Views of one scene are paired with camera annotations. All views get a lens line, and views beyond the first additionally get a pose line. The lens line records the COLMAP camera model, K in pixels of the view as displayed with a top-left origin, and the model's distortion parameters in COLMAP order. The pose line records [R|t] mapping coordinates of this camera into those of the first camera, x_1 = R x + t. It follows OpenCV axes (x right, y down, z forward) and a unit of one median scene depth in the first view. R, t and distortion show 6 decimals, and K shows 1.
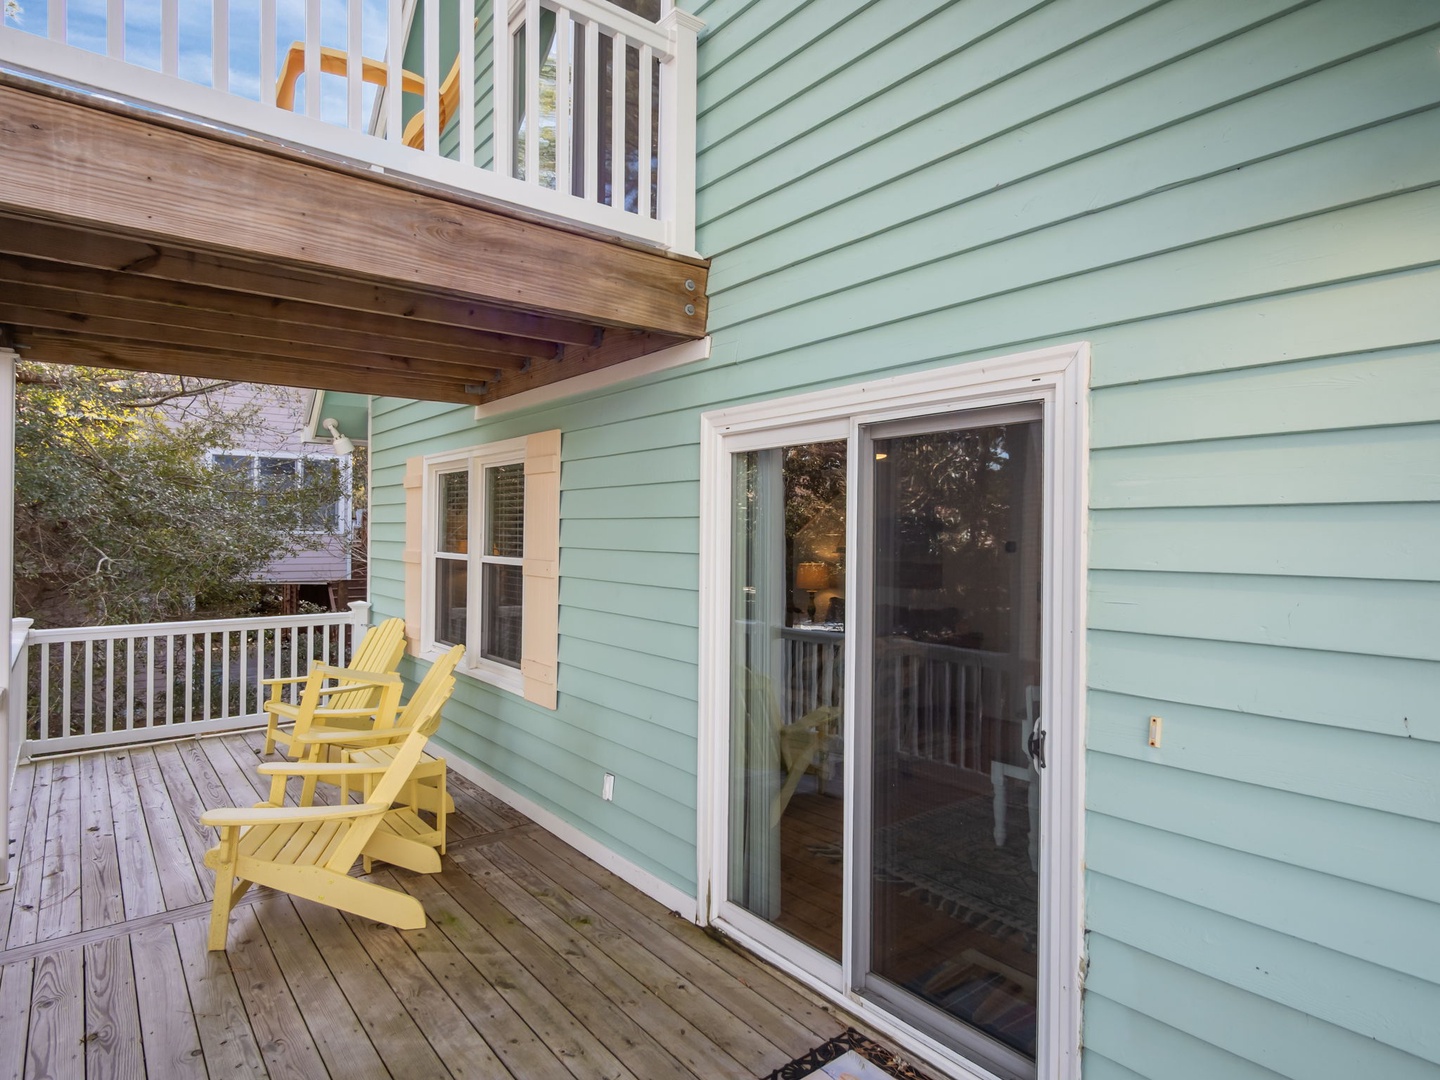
lens RADIAL K [[825.4, 0, 720.0], [0, 825.4, 540.0], [0, 0, 1]] dist [0.001938, 0.000115]
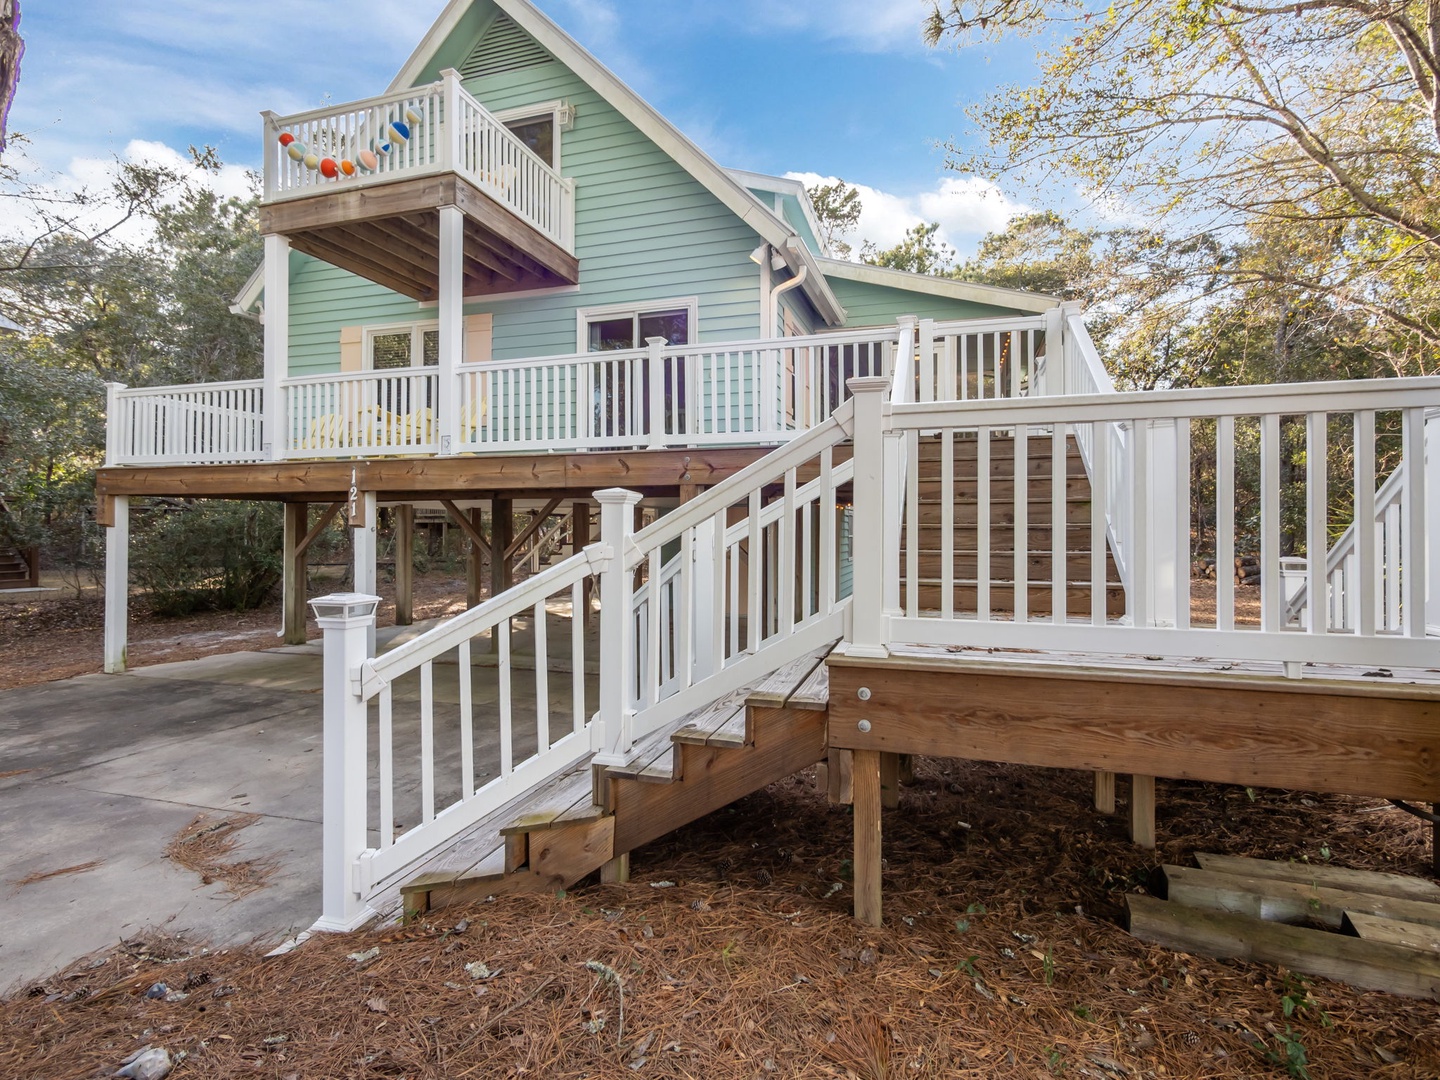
lens RADIAL K [[721.5, 0, 716.4], [0, 721.5, 520.1], [0, 0, 1]] dist [0.004100, 0.001340]
pose [[0.831022, -0.002680, 0.556233, -1.113435], [0.008846, 0.999926, -0.008399, 0.680666], [-0.556169, 0.011900, 0.830984, -1.565616]]
